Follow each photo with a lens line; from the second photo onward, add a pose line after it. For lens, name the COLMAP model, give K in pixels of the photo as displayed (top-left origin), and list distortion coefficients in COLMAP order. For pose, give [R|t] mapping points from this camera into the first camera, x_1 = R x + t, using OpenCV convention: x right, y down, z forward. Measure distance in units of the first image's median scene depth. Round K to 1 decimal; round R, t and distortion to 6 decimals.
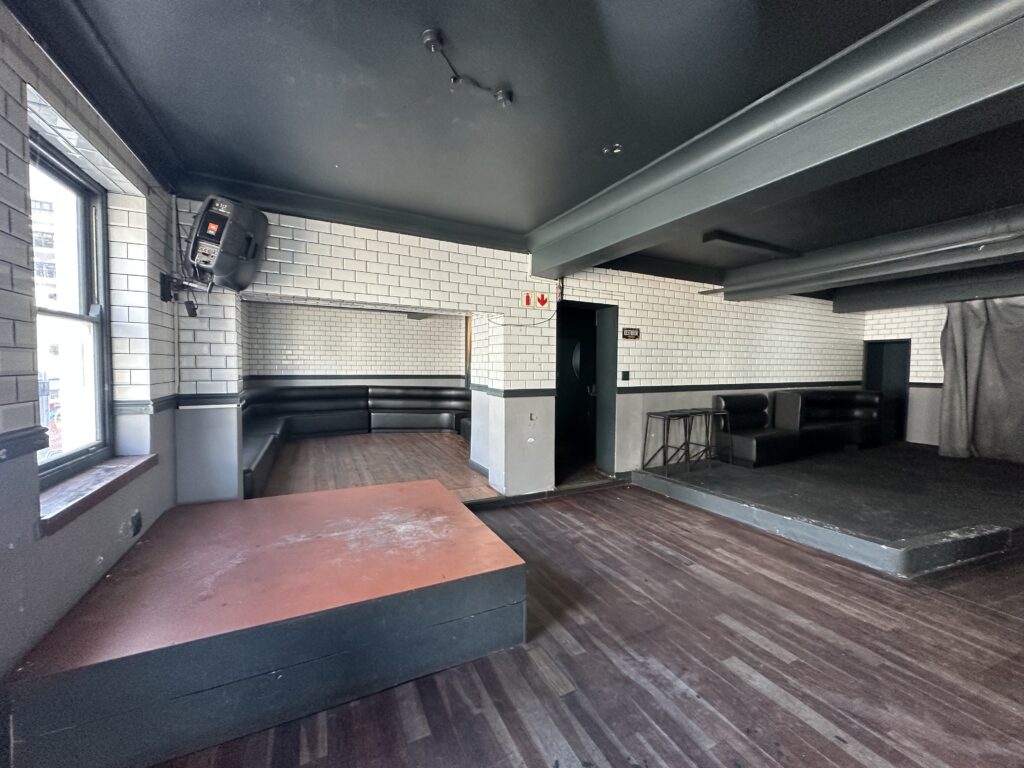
lens RADIAL K [[408.4, 0, 511.9], [0, 408.4, 384.8], [0, 0, 1]] dist [-0.002573, 0.000368]
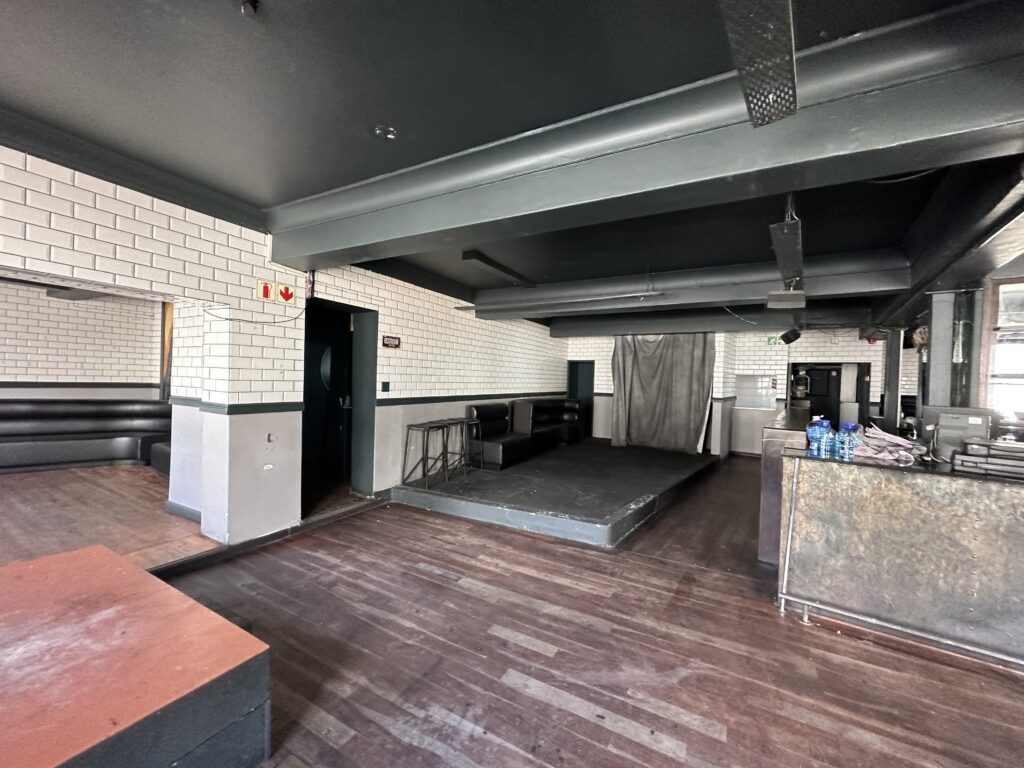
lens RADIAL K [[408.4, 0, 513.0], [0, 408.4, 384.2], [0, 0, 1]] dist [-0.002573, 0.000368]
pose [[0.824452, 0.010458, 0.565836, -0.012448], [0.003024, 0.999734, -0.022883, -0.006401], [-0.565925, 0.020577, 0.824200, 0.074523]]
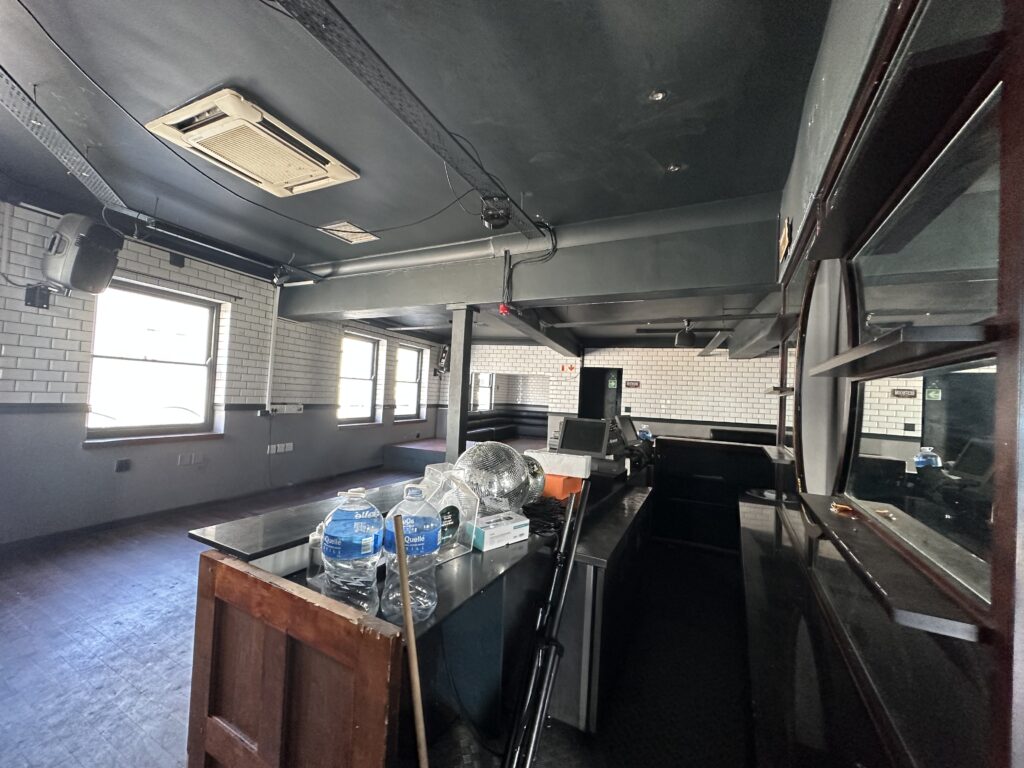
lens RADIAL K [[408.4, 0, 515.0], [0, 408.4, 388.1], [0, 0, 1]] dist [-0.002573, 0.000368]
pose [[0.686096, 0.004571, -0.727497, 1.389181], [-0.082623, 0.994000, -0.071675, 0.056998], [0.722805, 0.109284, 0.682357, -0.560404]]
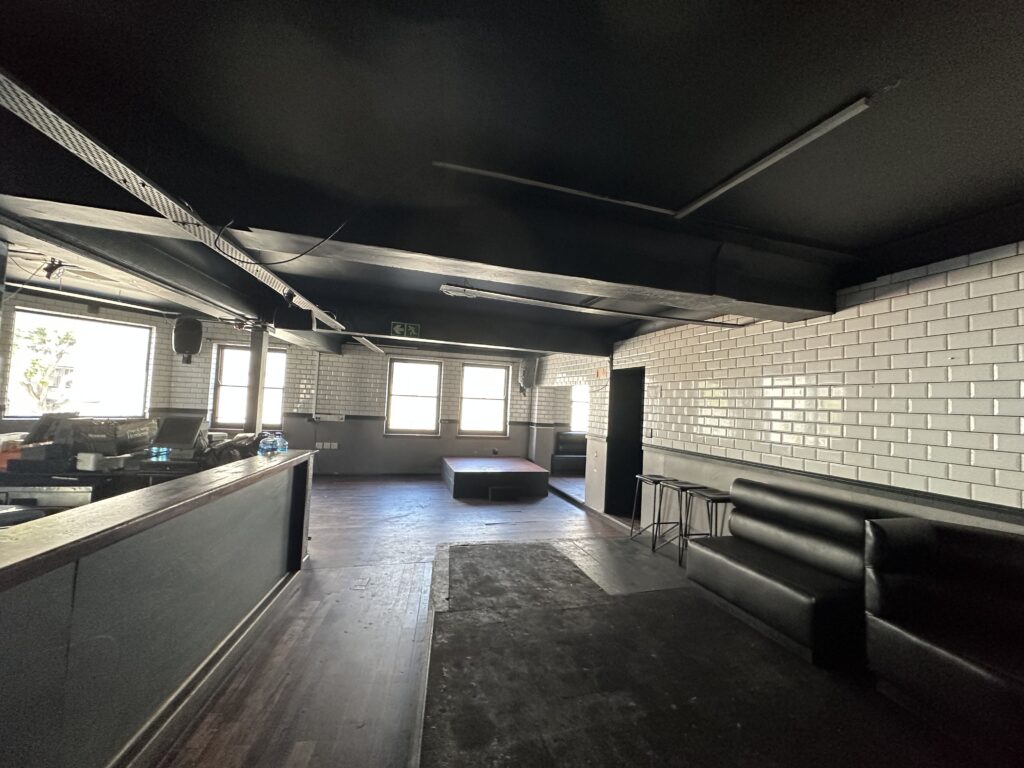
lens RADIAL K [[408.4, 0, 508.1], [0, 408.4, 387.5], [0, 0, 1]] dist [-0.002573, 0.000368]
pose [[-0.186776, -0.061022, -0.980505, 1.602976], [-0.110156, 0.993076, -0.040821, -0.064766], [0.976207, 0.100384, -0.192205, 0.998482]]
